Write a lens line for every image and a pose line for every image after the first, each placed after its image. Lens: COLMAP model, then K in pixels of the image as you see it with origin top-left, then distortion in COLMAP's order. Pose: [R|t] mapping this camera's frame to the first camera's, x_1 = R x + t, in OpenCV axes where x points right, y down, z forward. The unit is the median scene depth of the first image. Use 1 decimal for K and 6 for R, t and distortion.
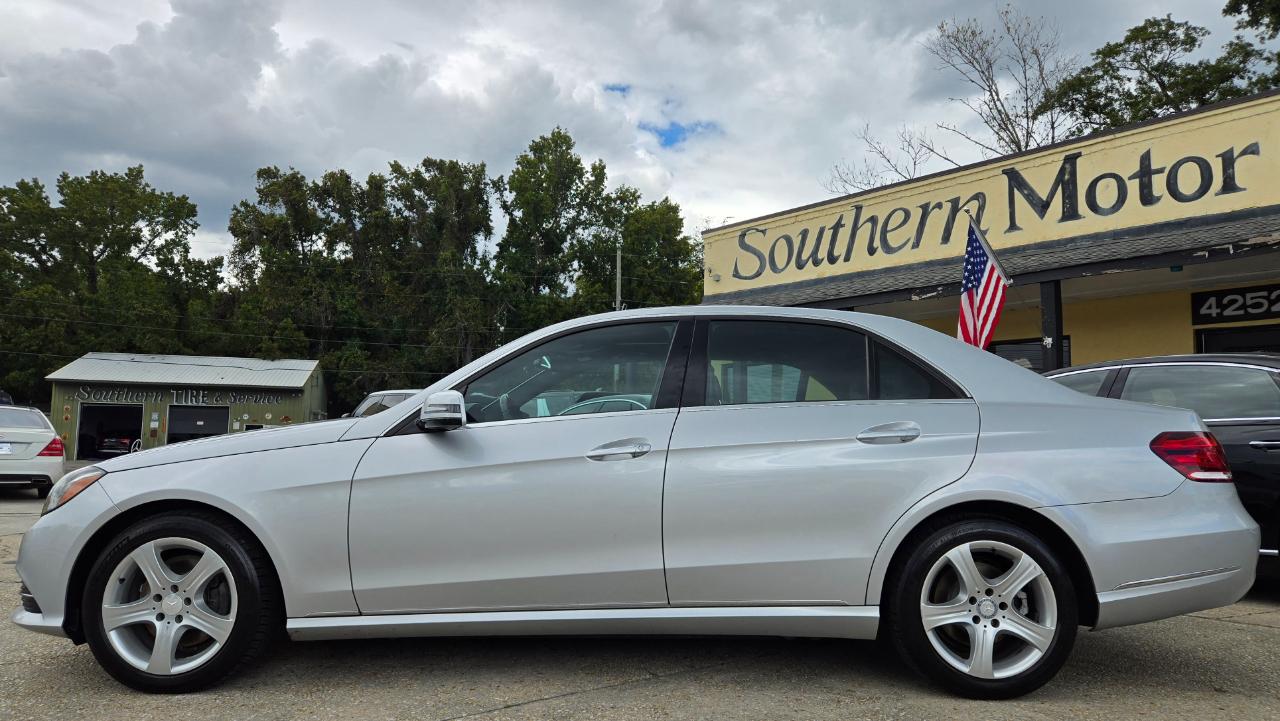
lens RADIAL K [[869.8, 0, 652.7], [0, 869.8, 380.0], [0, 0, 1]] dist [0.050953, -0.042277]
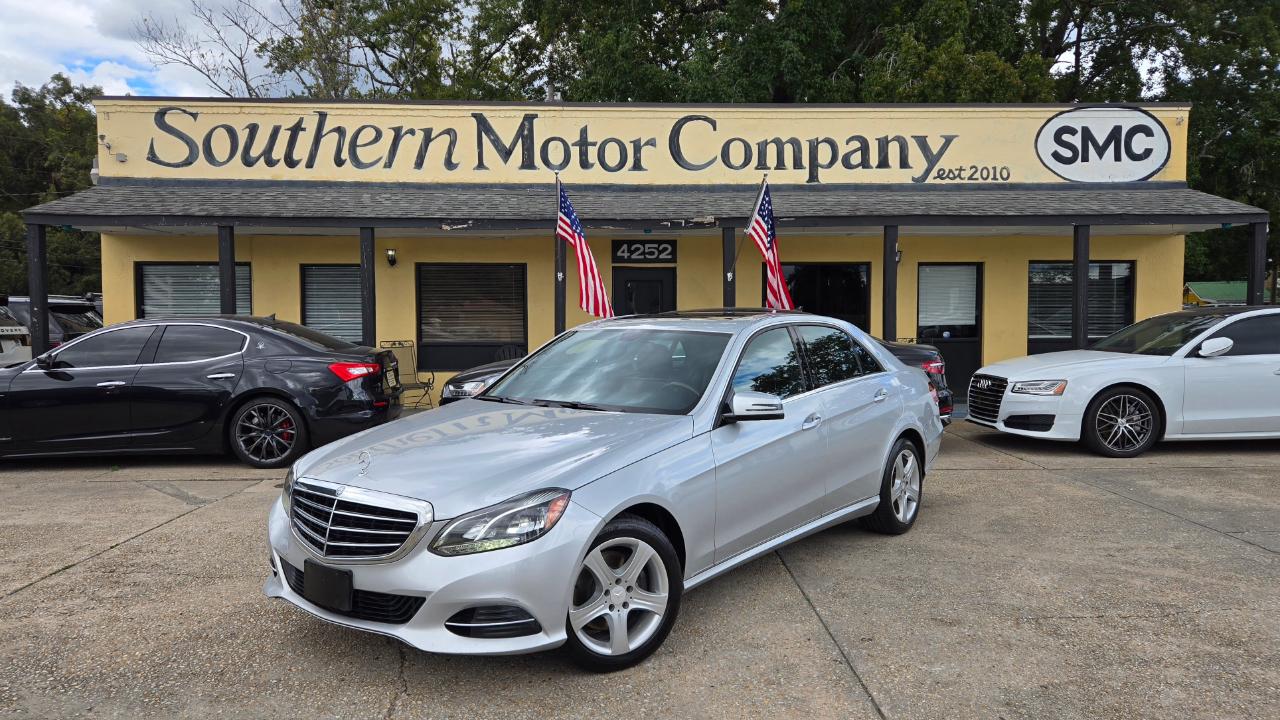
lens RADIAL K [[869.8, 0, 636.2], [0, 869.8, 363.5], [0, 0, 1]] dist [0.050953, -0.042277]
pose [[0.641480, -0.051229, 0.765427, -0.313427], [-0.048994, 0.992995, 0.107520, -0.040280], [-0.765573, -0.106473, 0.634477, 0.059934]]
